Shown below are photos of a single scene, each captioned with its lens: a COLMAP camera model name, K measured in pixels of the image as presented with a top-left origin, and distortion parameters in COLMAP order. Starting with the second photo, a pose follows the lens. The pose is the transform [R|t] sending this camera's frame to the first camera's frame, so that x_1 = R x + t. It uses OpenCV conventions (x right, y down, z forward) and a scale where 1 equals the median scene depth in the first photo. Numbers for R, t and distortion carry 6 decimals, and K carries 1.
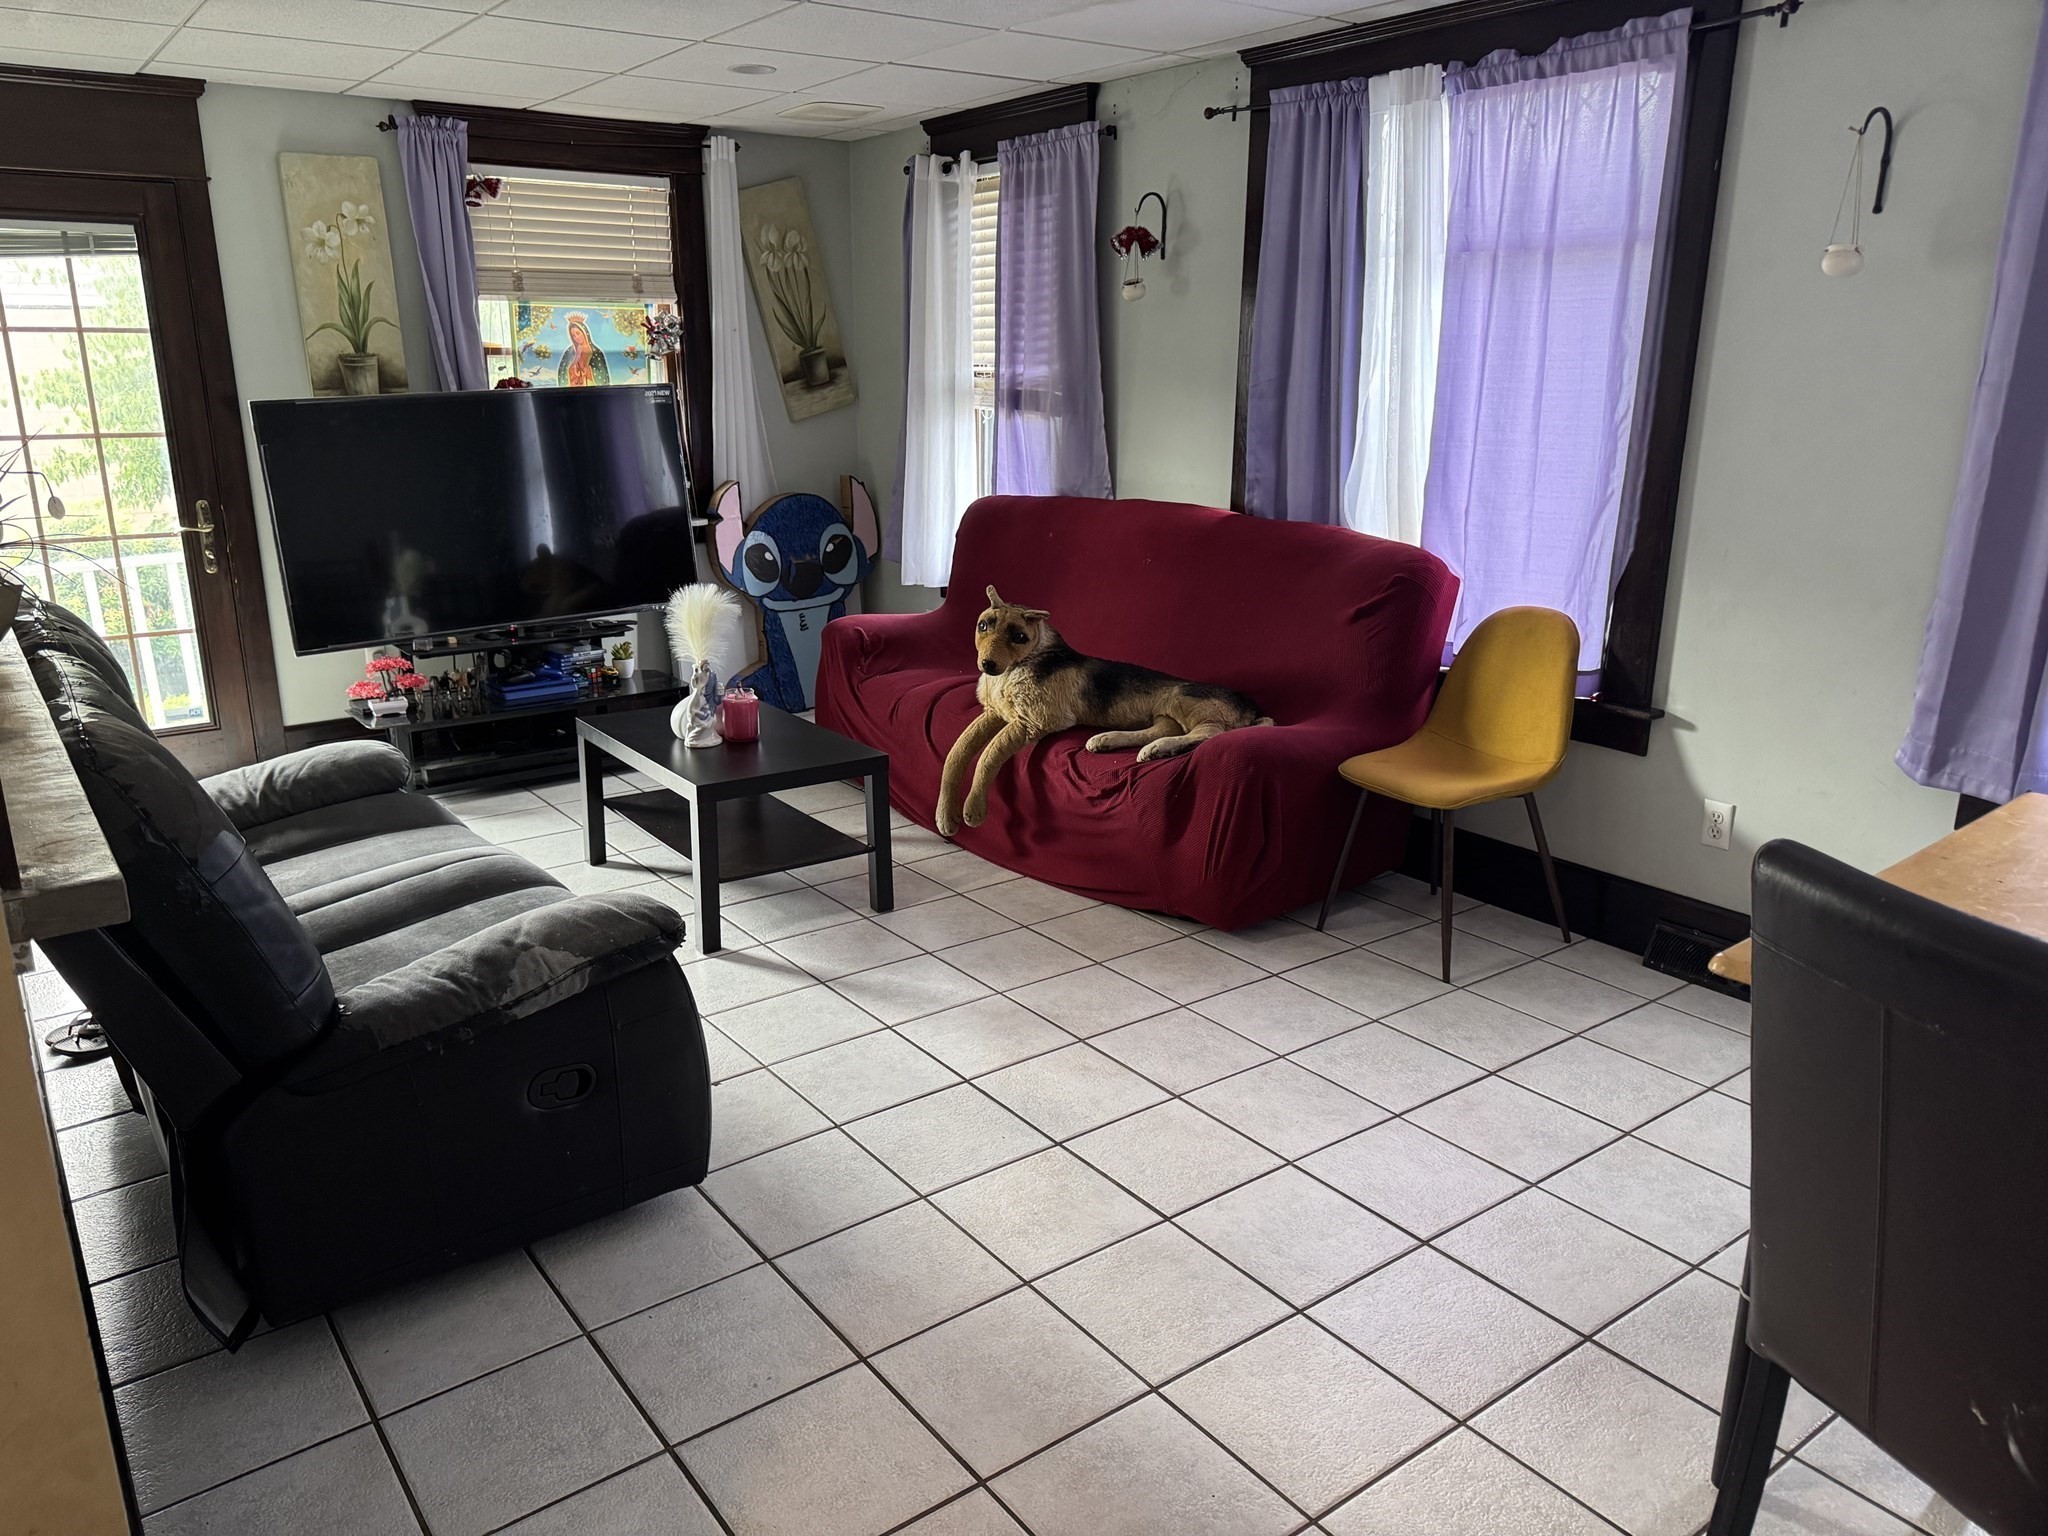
lens RADIAL K [[1429.0, 0, 1029.9], [0, 1429.0, 738.7], [0, 0, 1]] dist [0.139353, -0.187752]
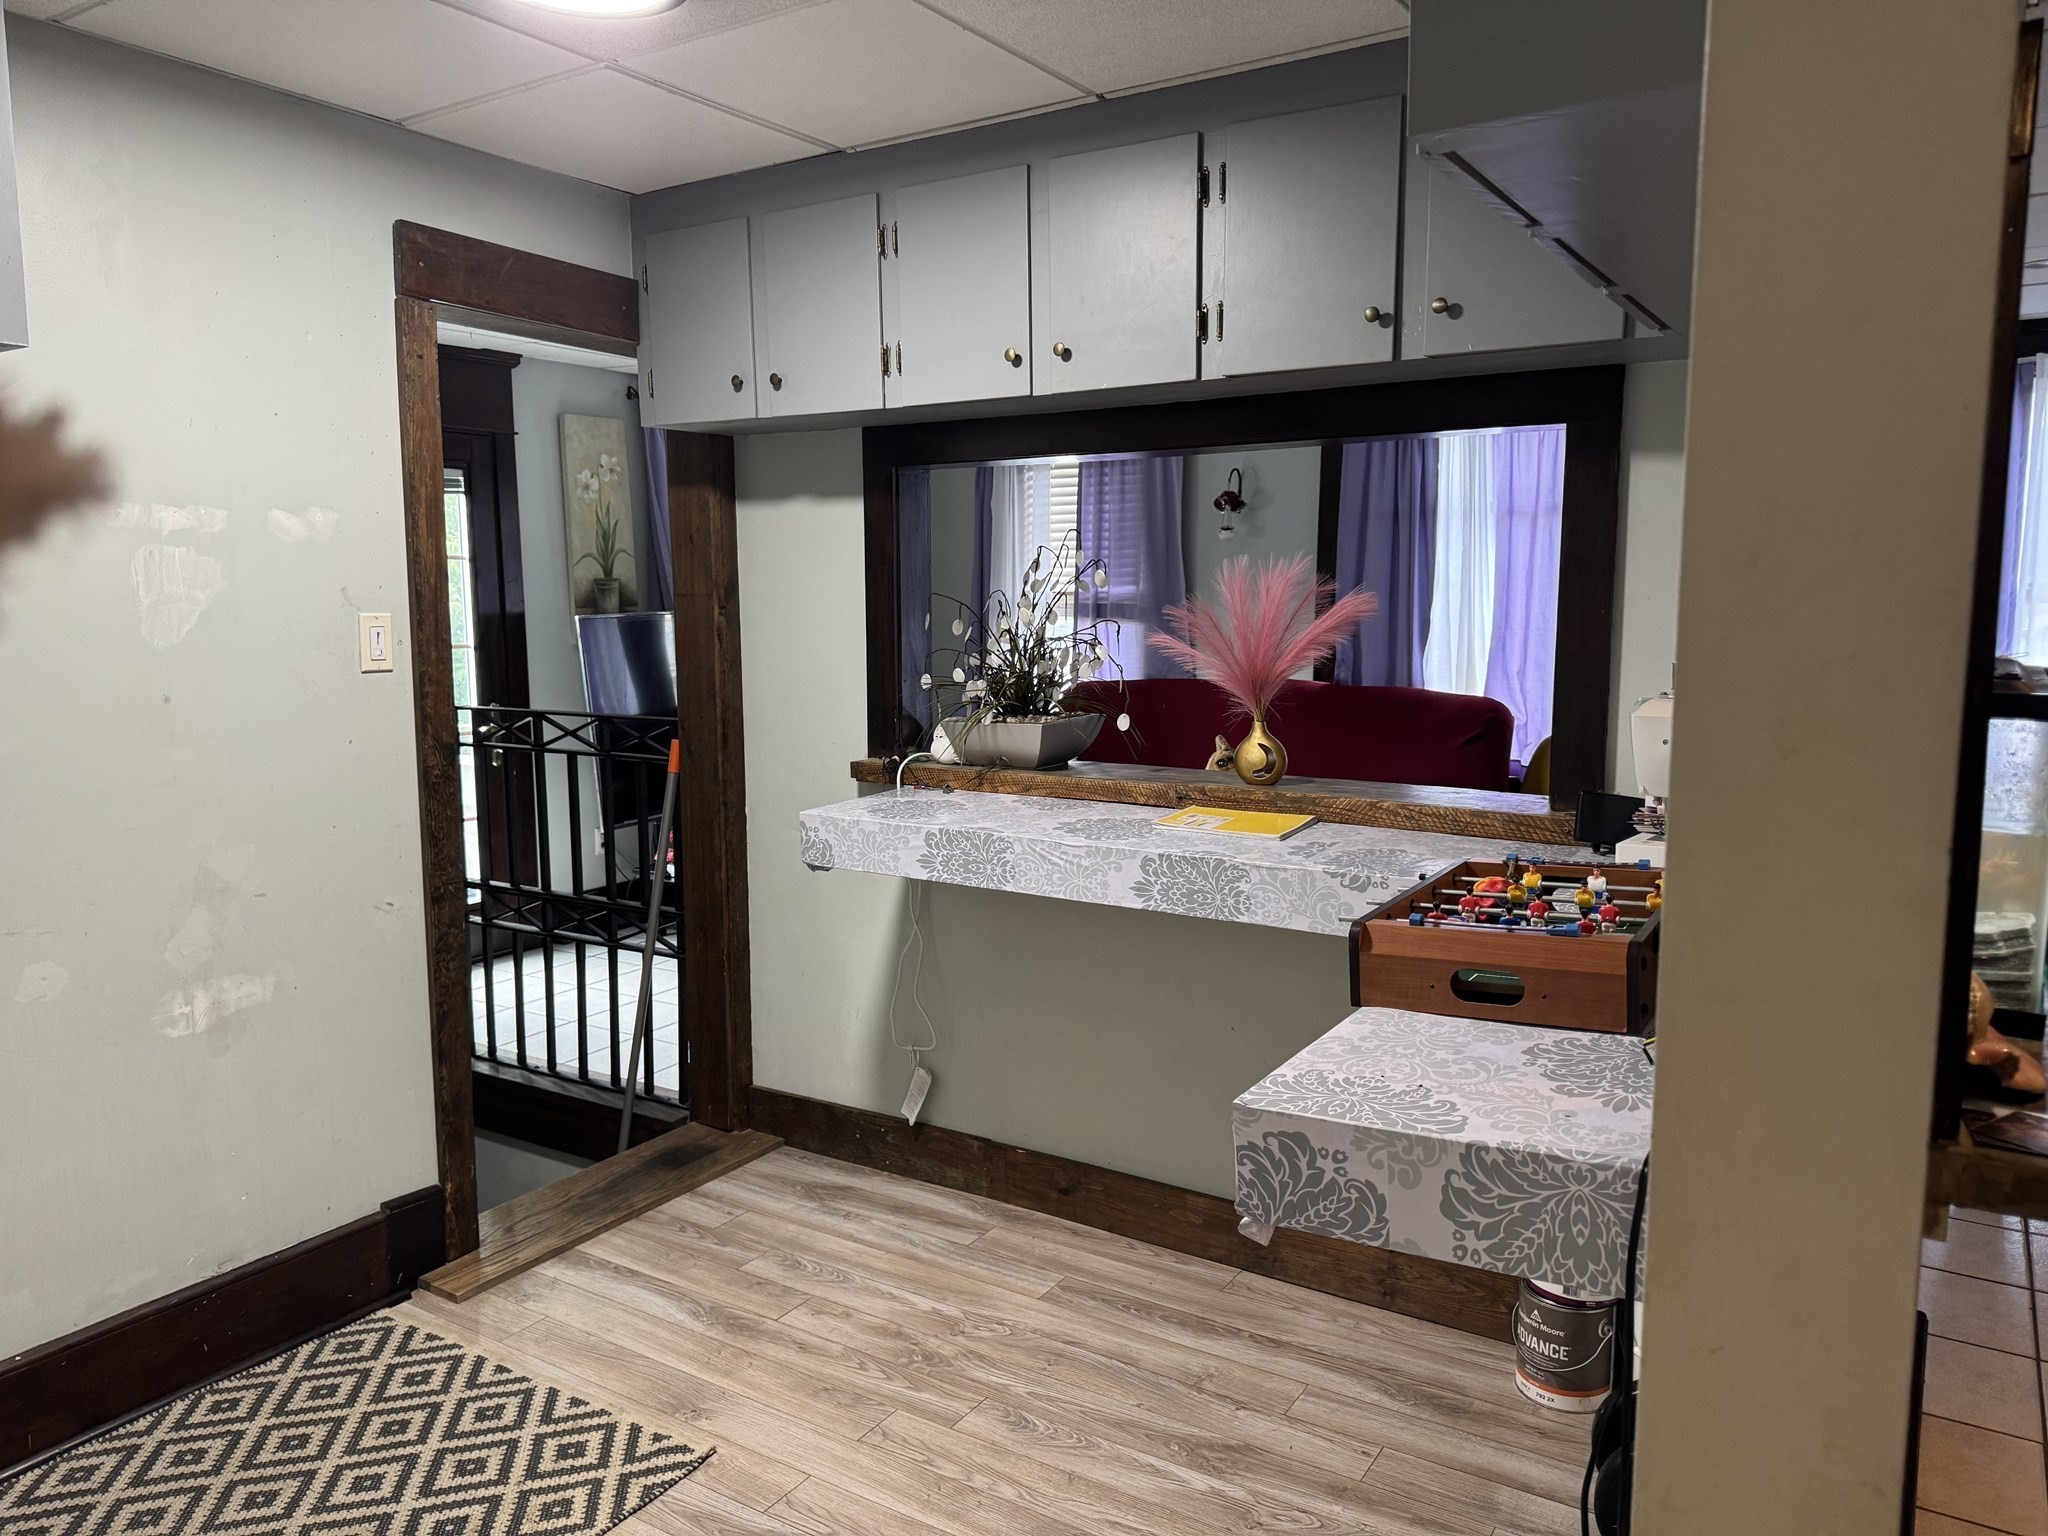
lens RADIAL K [[1429.0, 0, 1029.9], [0, 1429.0, 738.7], [0, 0, 1]] dist [0.139353, -0.187752]
pose [[0.926423, -0.039385, 0.374417, -0.641399], [0.096282, 0.986226, -0.134490, 0.058576], [-0.363963, 0.160644, 0.917455, -0.186160]]
